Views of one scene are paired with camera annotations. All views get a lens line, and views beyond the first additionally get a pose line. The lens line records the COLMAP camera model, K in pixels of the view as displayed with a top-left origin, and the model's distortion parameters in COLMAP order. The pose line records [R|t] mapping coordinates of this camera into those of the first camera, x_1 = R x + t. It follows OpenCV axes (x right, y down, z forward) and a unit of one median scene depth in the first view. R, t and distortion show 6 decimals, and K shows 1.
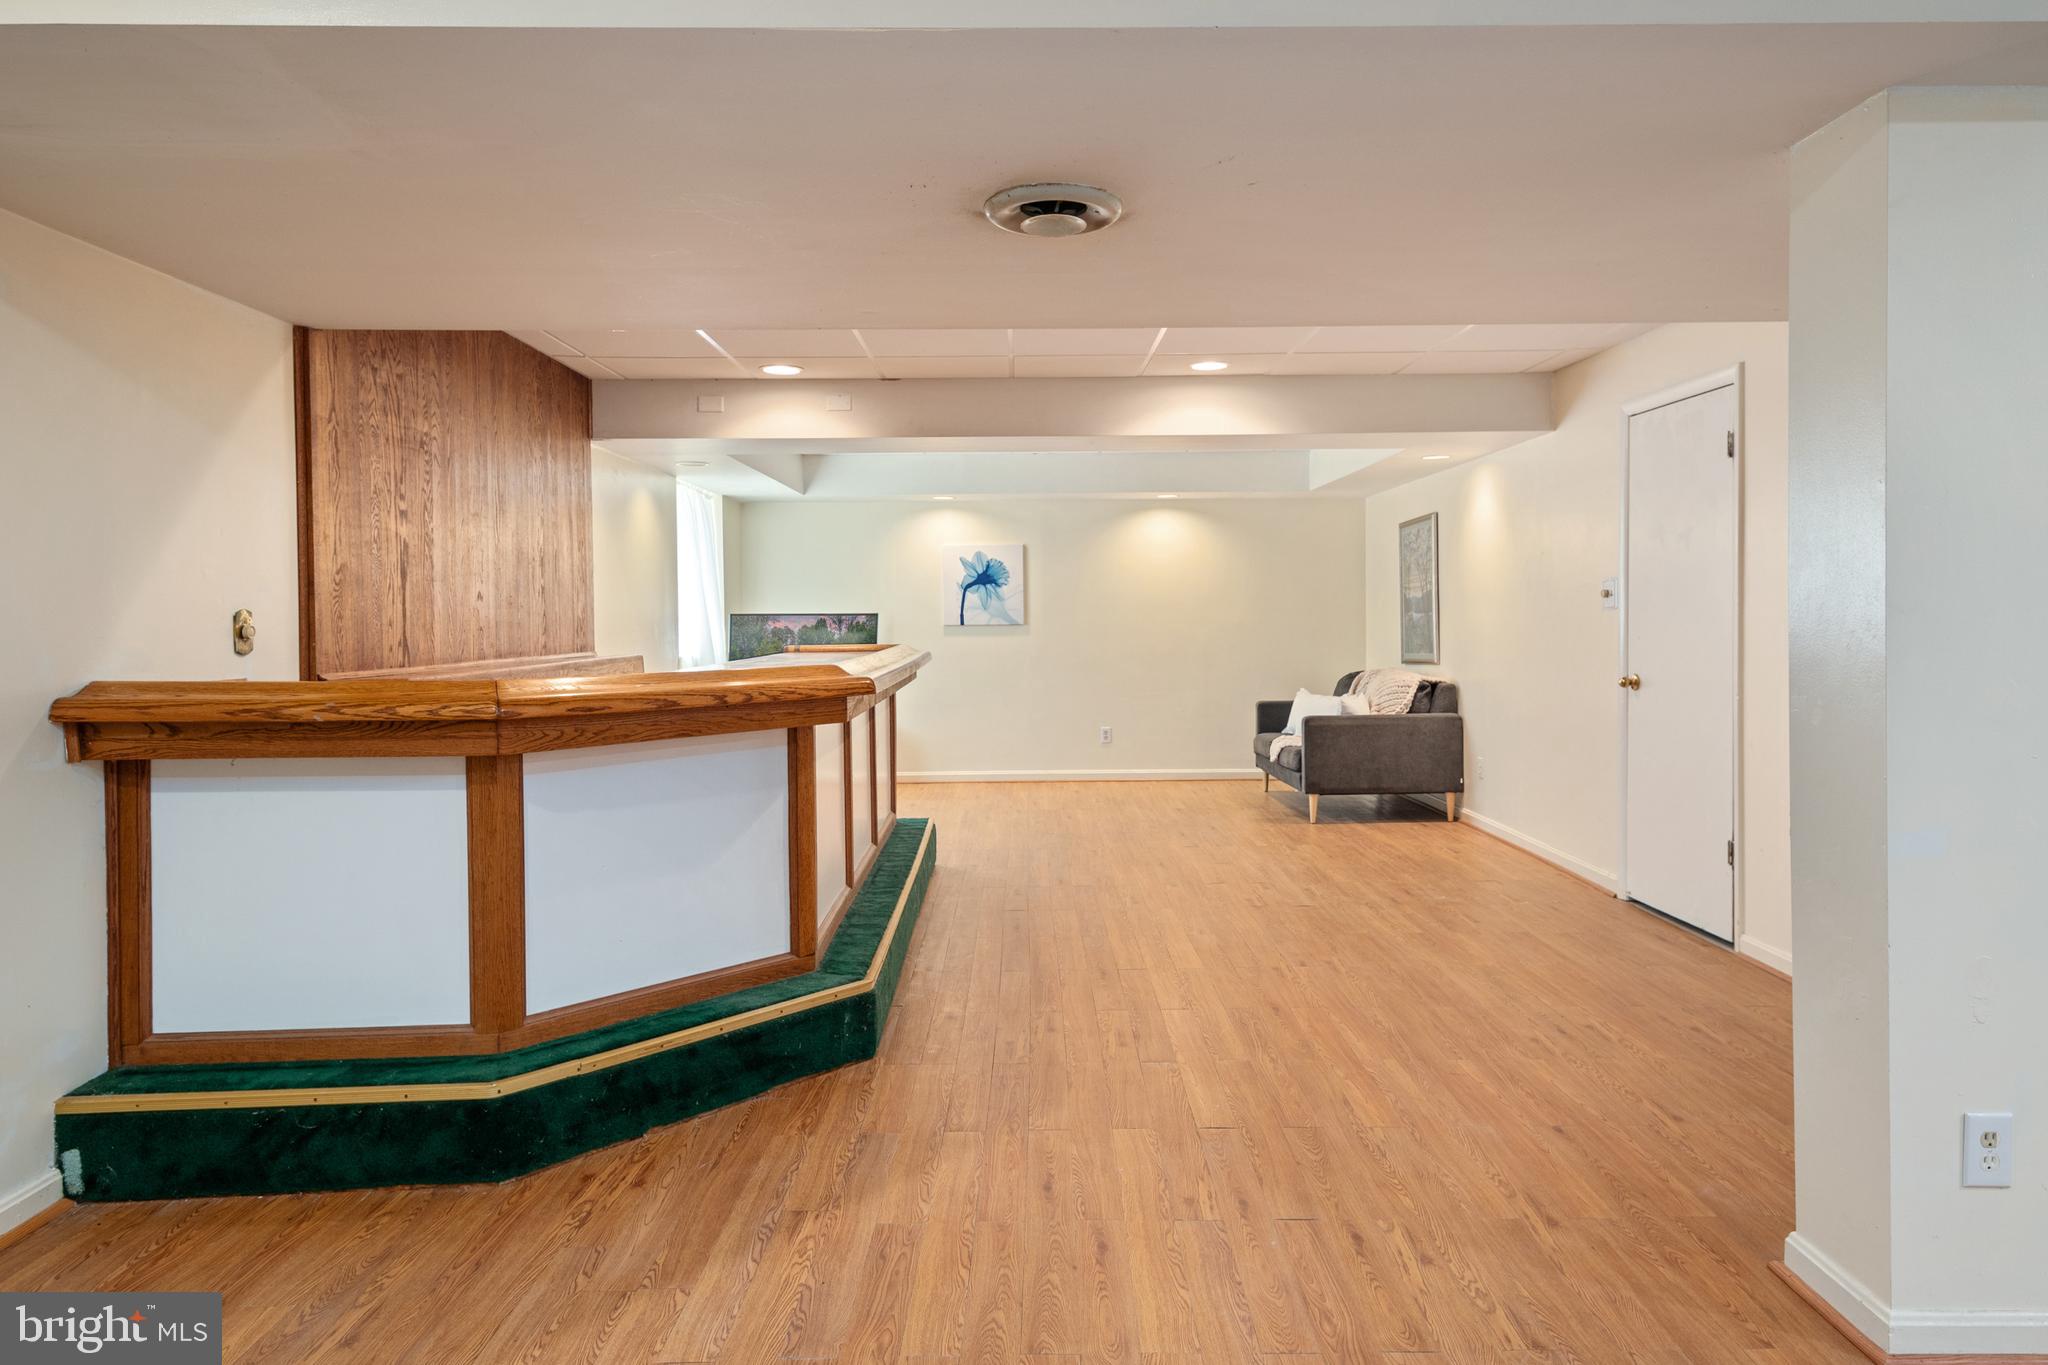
lens RADIAL K [[1261.8, 0, 1055.9], [0, 1261.8, 656.6], [0, 0, 1]] dist [0.007959, 0.002947]
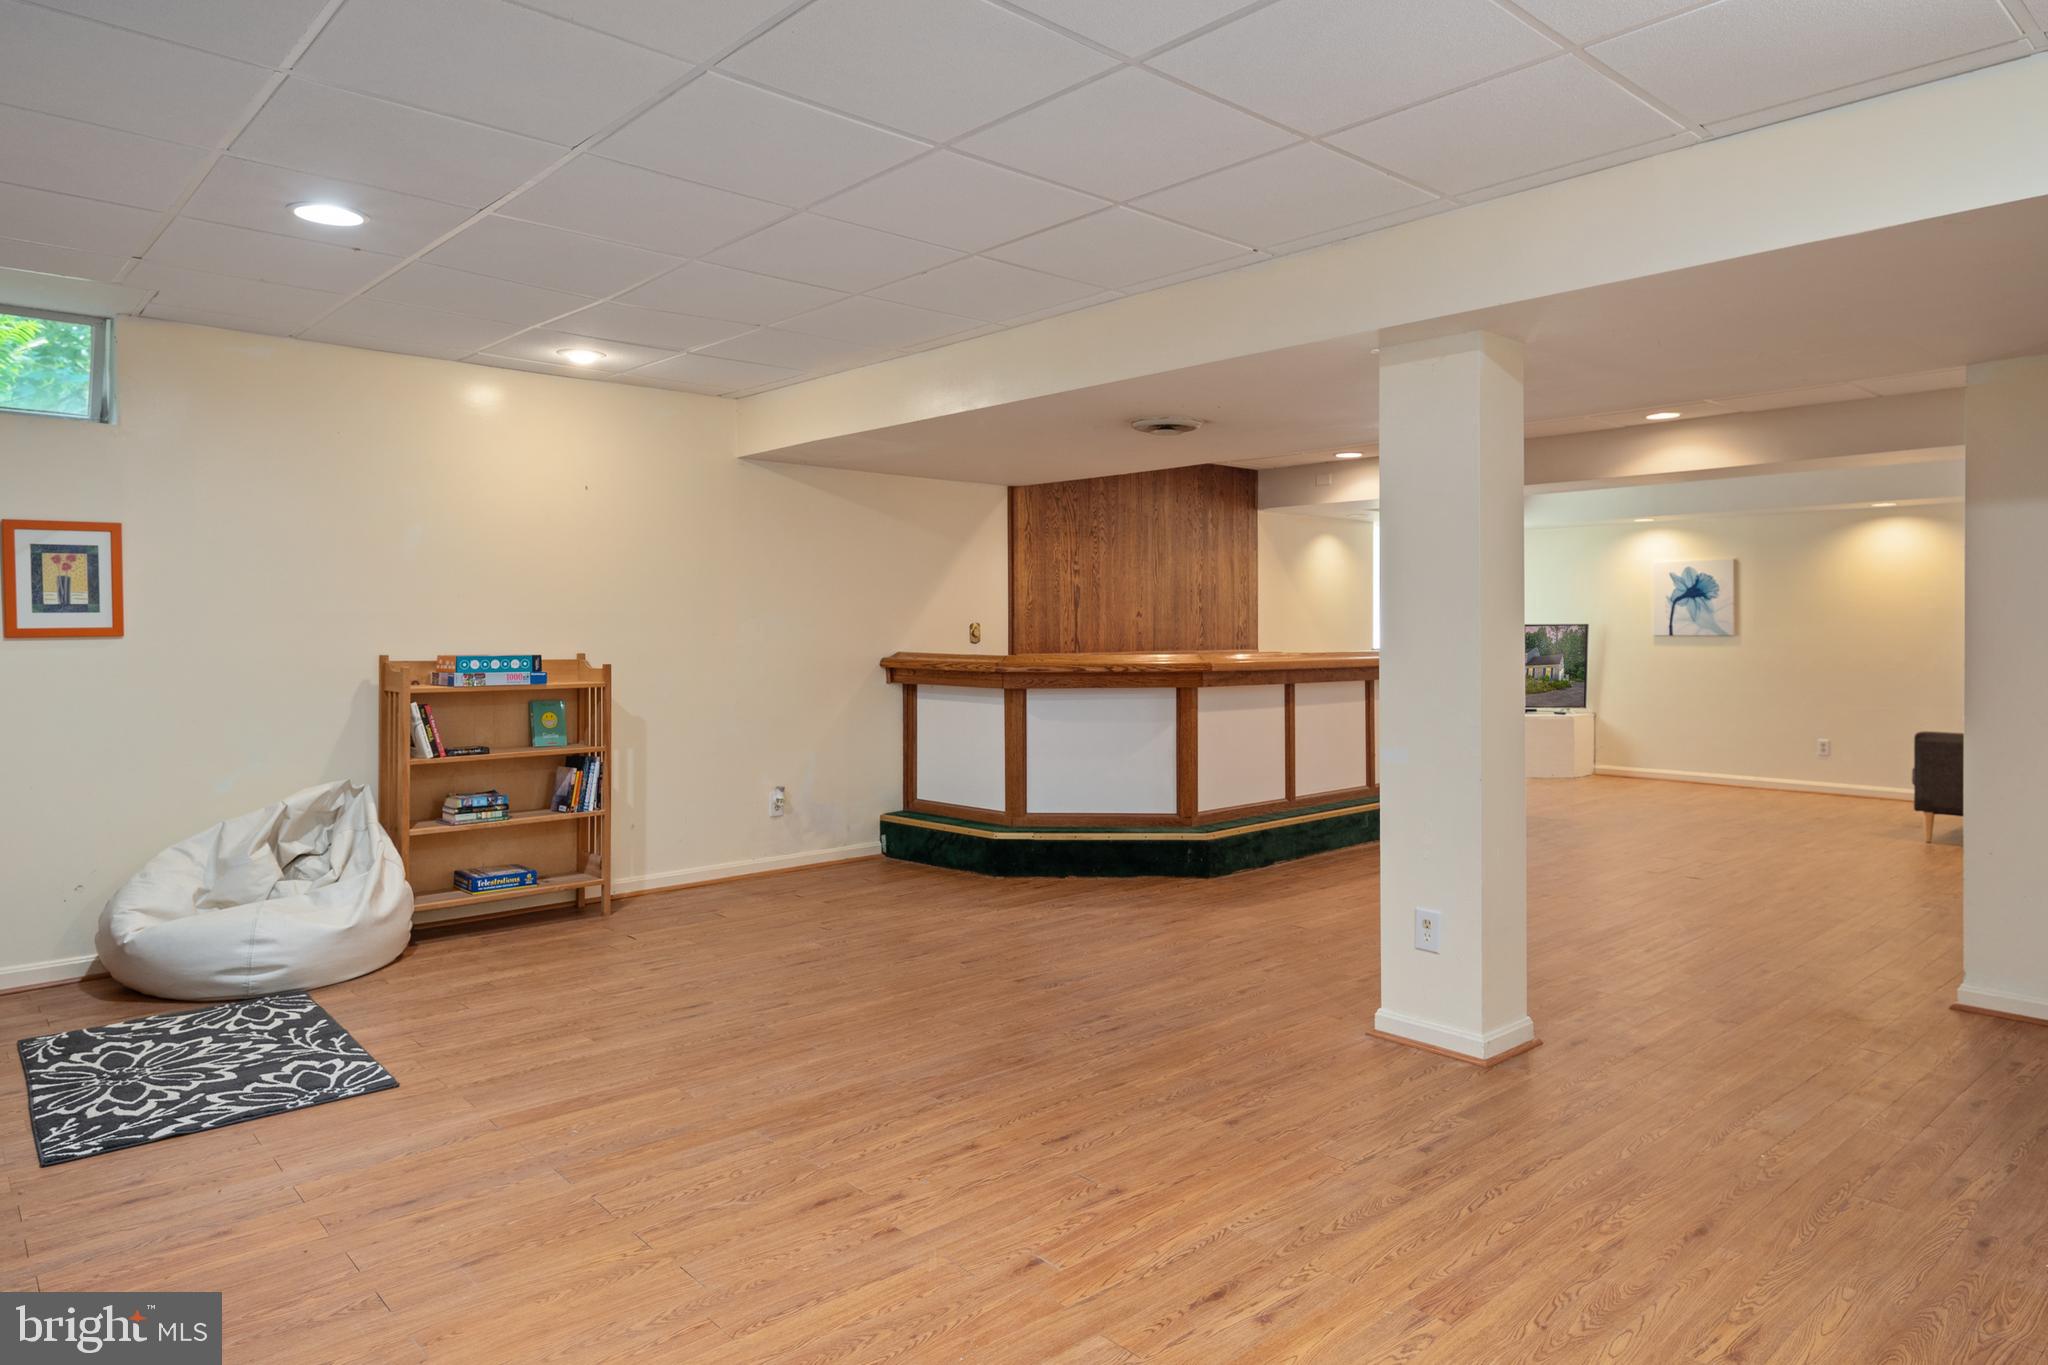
lens RADIAL K [[1261.8, 0, 1019.8], [0, 1261.8, 668.5], [0, 0, 1]] dist [0.007959, 0.002947]
pose [[0.659608, 0.031205, -0.750962, 0.890132], [-0.028531, 0.999457, 0.016470, 0.003558], [0.751068, 0.010562, 0.660140, -0.323530]]
